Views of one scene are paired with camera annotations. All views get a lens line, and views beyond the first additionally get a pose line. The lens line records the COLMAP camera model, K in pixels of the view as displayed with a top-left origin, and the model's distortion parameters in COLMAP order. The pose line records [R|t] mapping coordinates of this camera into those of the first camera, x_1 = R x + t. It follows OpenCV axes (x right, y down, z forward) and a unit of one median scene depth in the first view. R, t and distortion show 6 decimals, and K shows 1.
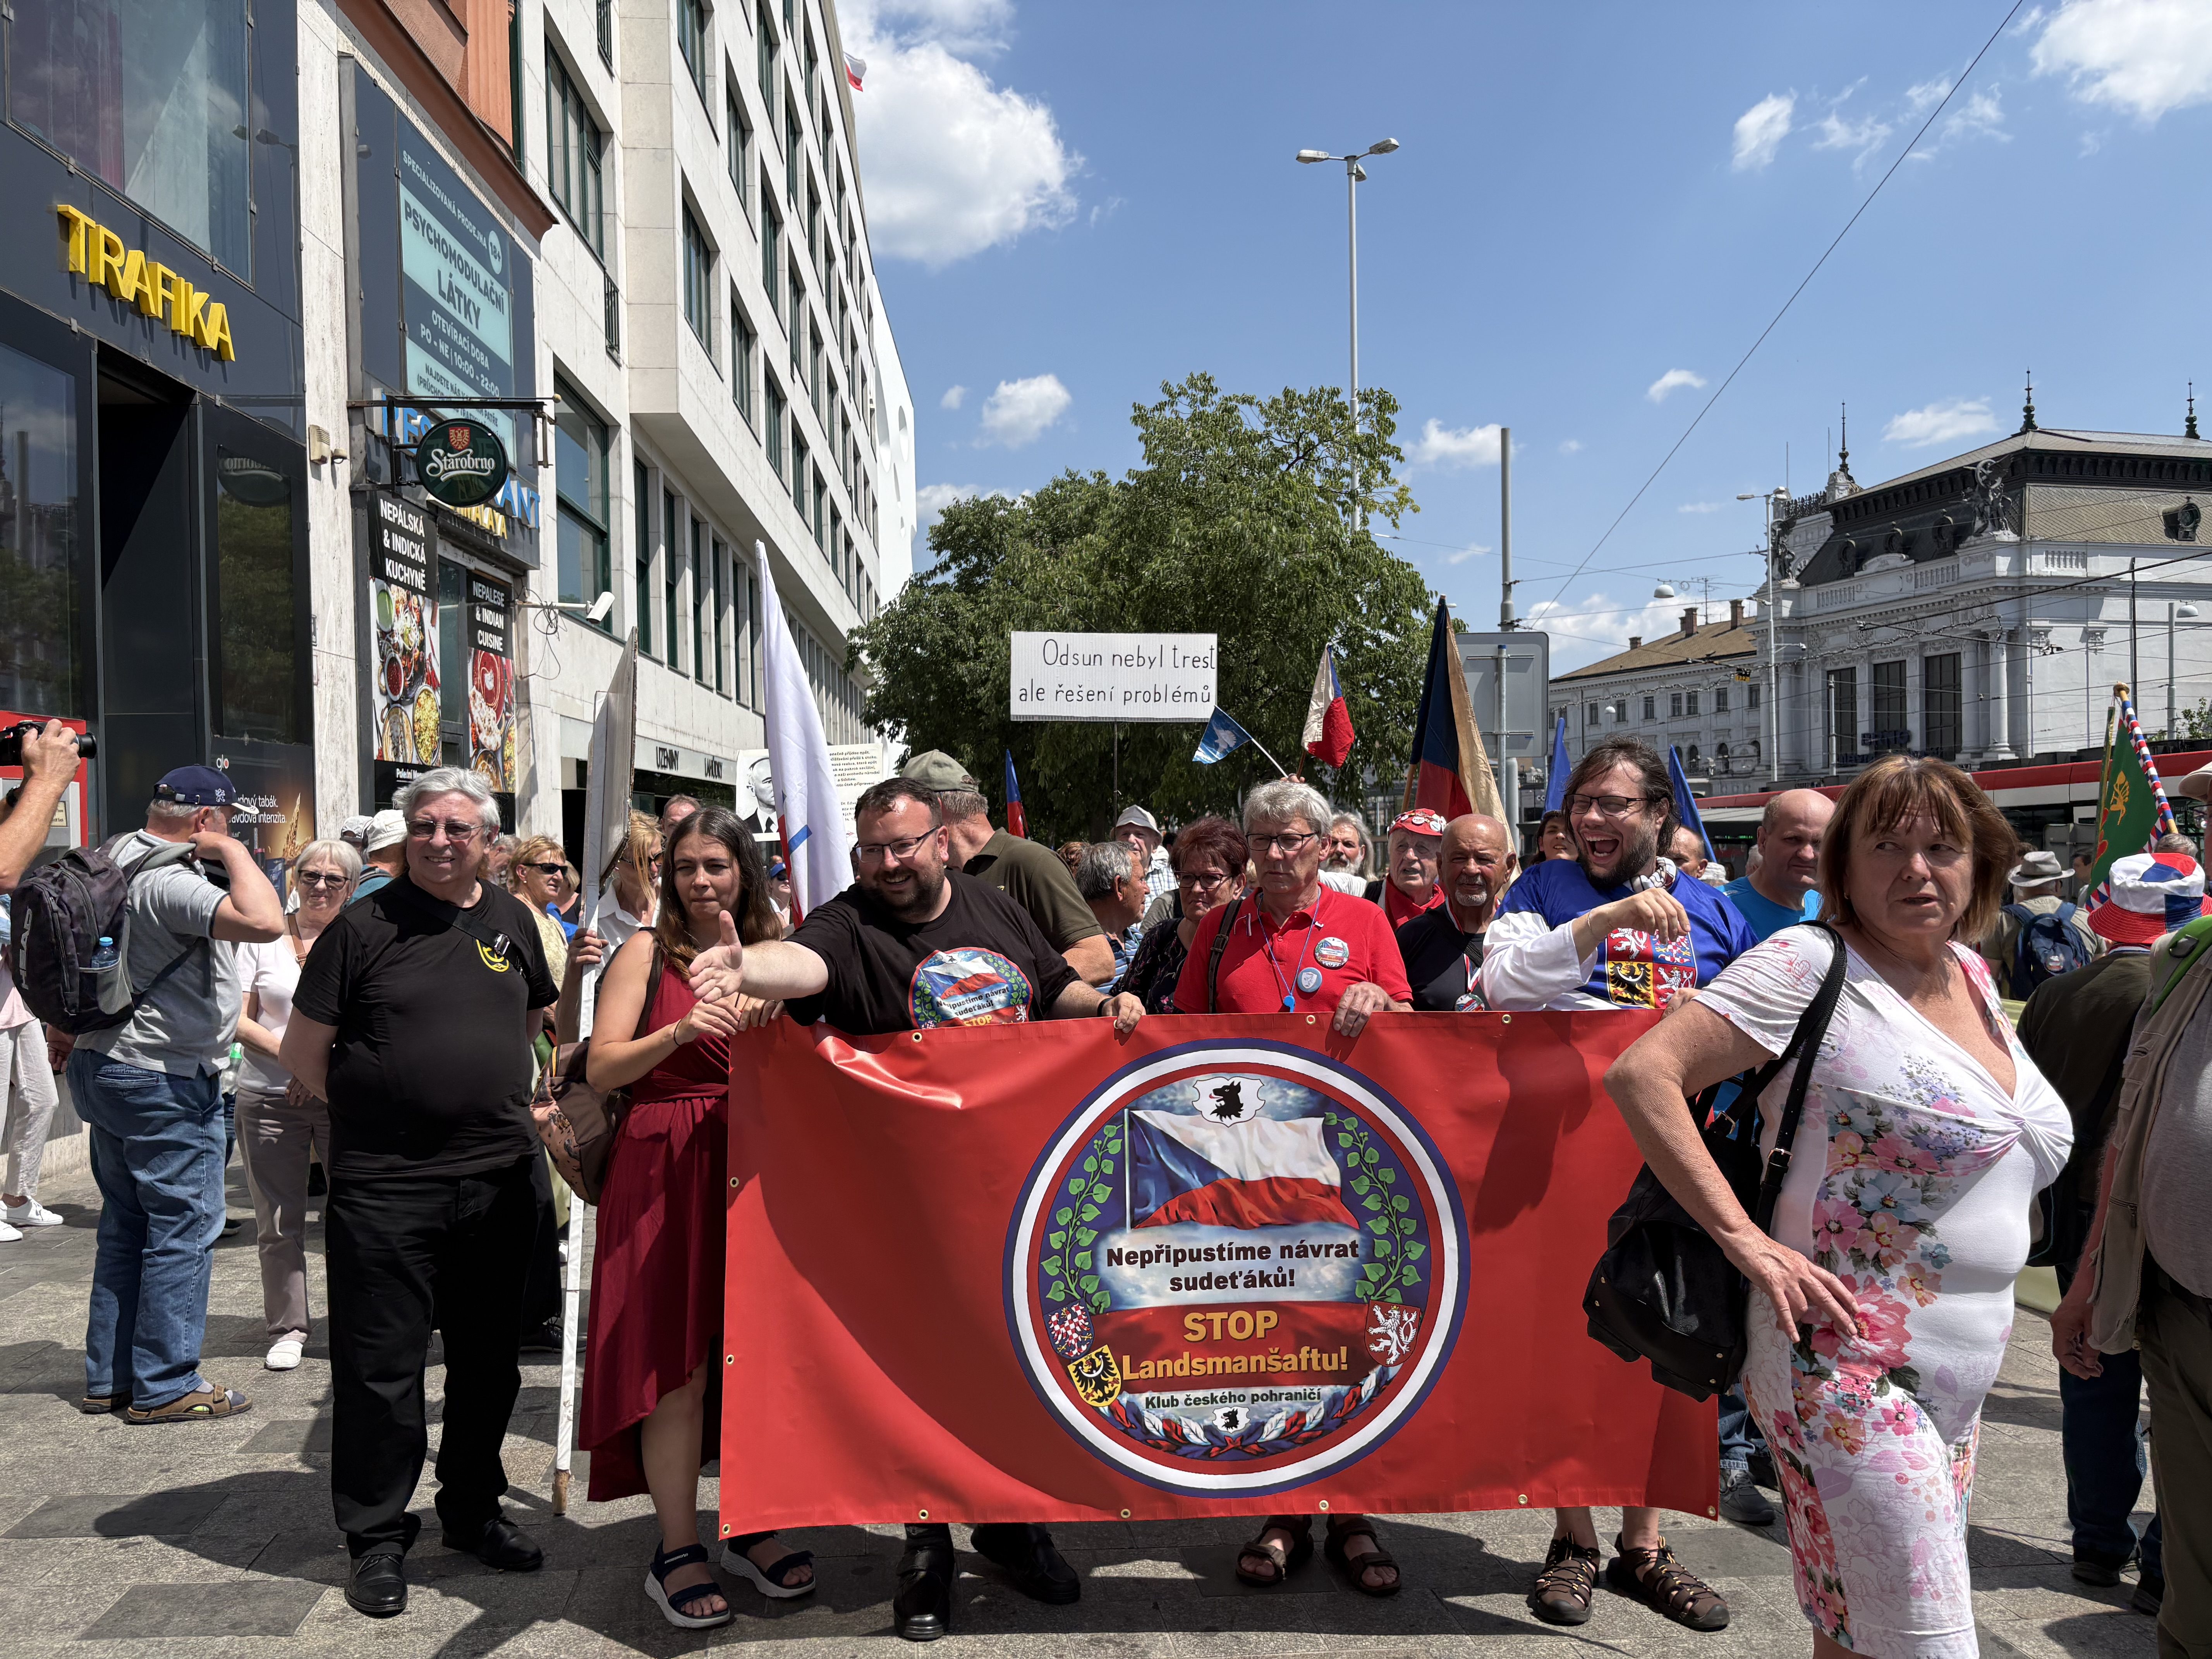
lens RADIAL K [[1721.2, 0, 1106.0], [0, 1721.2, 829.5], [0, 0, 1]] dist [0.049434, -0.001066]
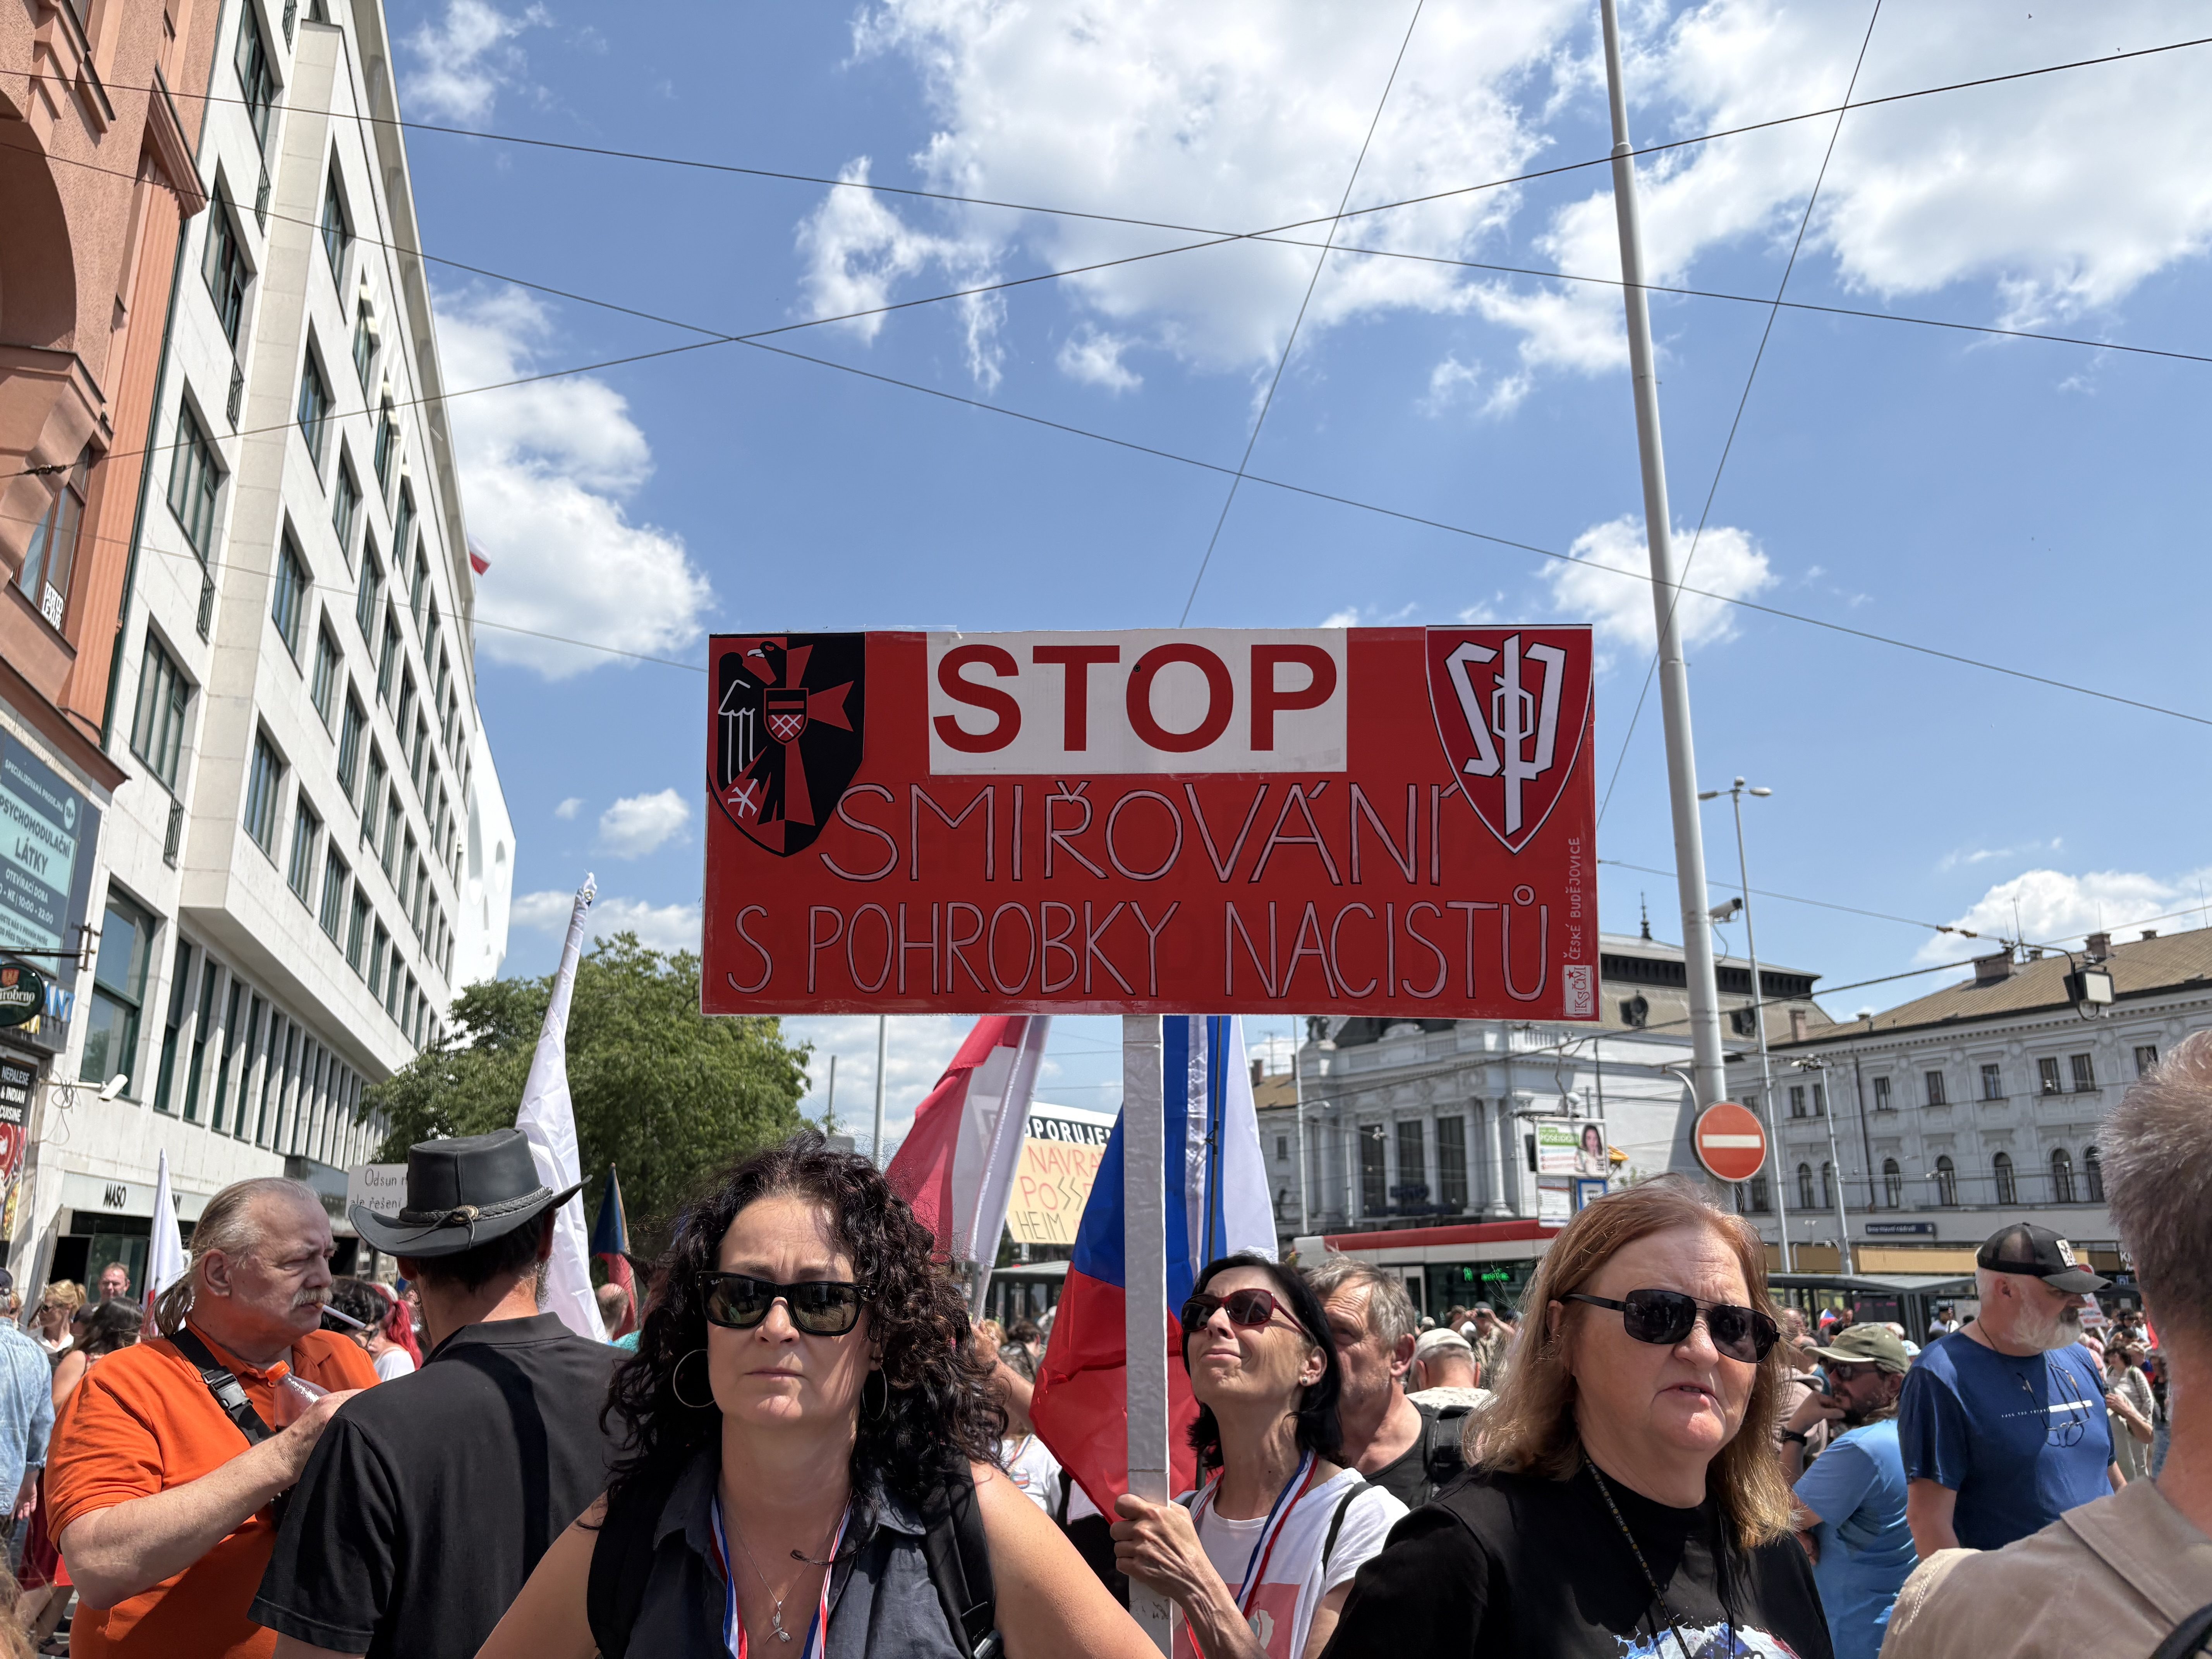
lens RADIAL K [[1714.9, 0, 1070.7], [0, 1714.9, 801.8], [0, 0, 1]] dist [0.075691, -0.095496]
pose [[0.979964, 0.070091, 0.186434, 0.041058], [-0.019476, 0.965270, -0.260529, -0.004836], [-0.198219, 0.251678, 0.947295, -0.112719]]
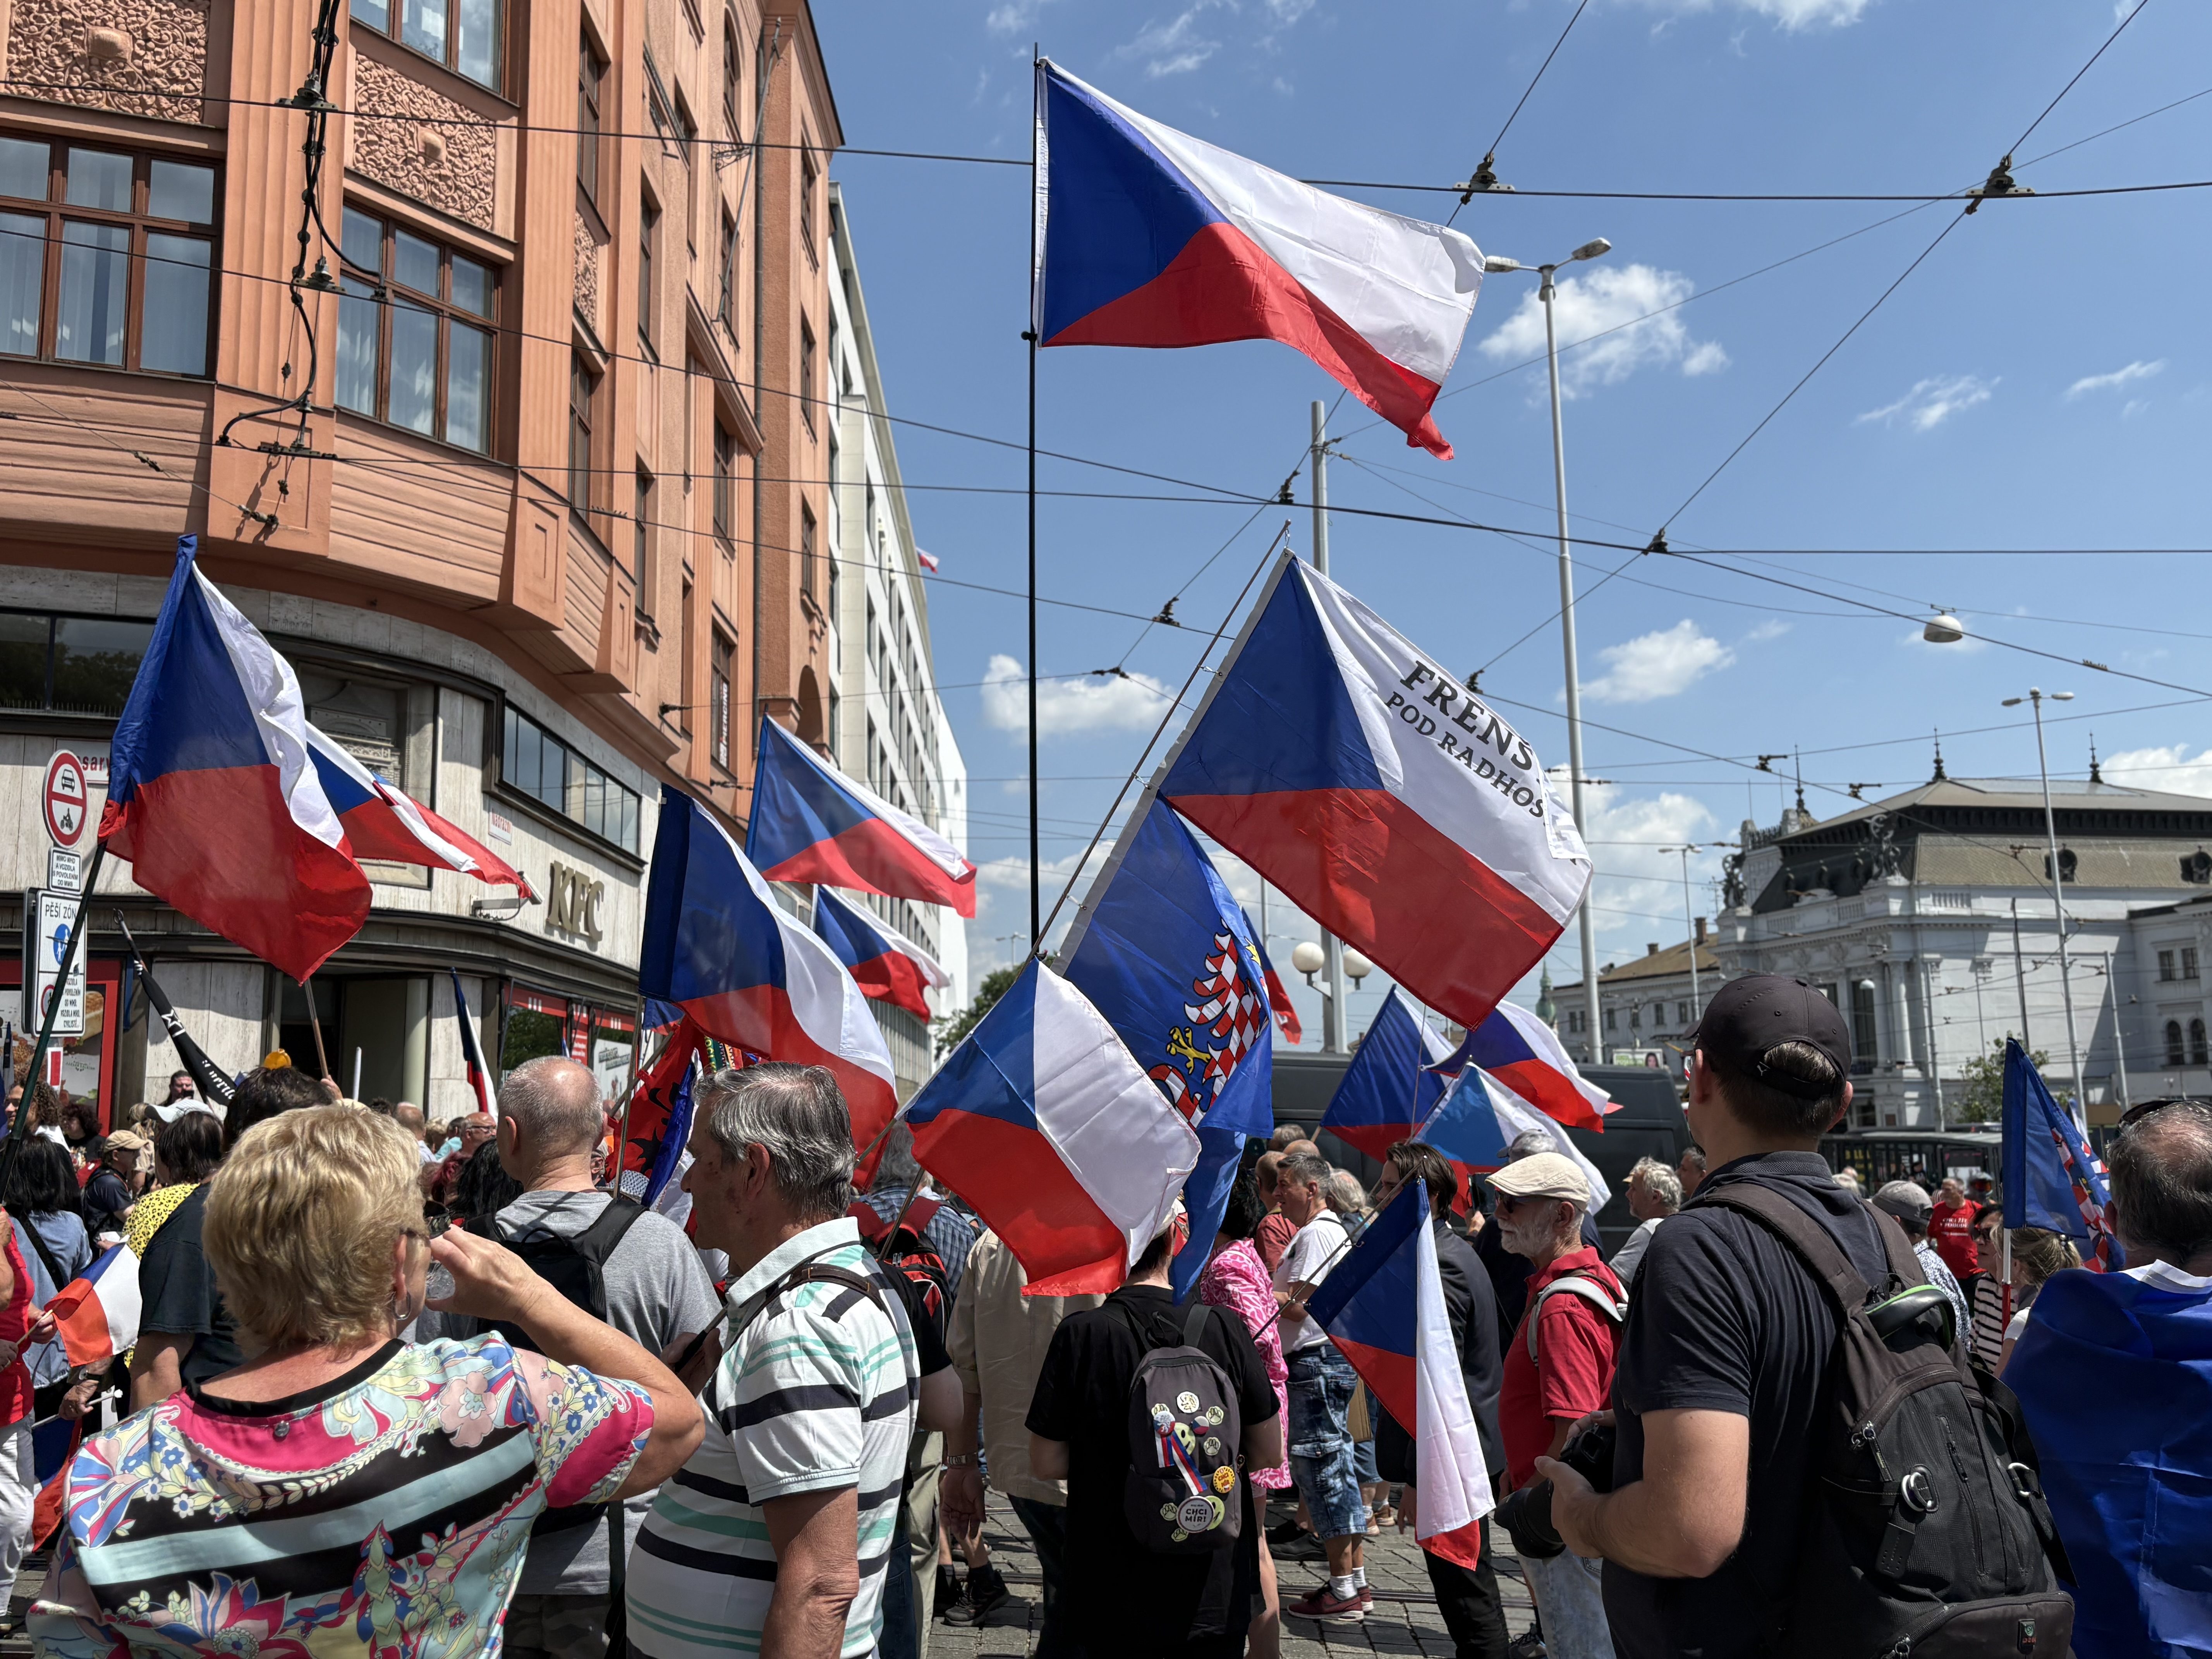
lens RADIAL K [[1931.3, 0, 1106.0], [0, 1931.3, 829.5], [0, 0, 1]] dist [0.004065, -0.015349]
pose [[0.999508, -0.003707, -0.031143, 0.055131], [-0.001046, 0.988499, -0.151223, -0.012712], [0.031346, 0.151181, 0.988009, -0.575693]]
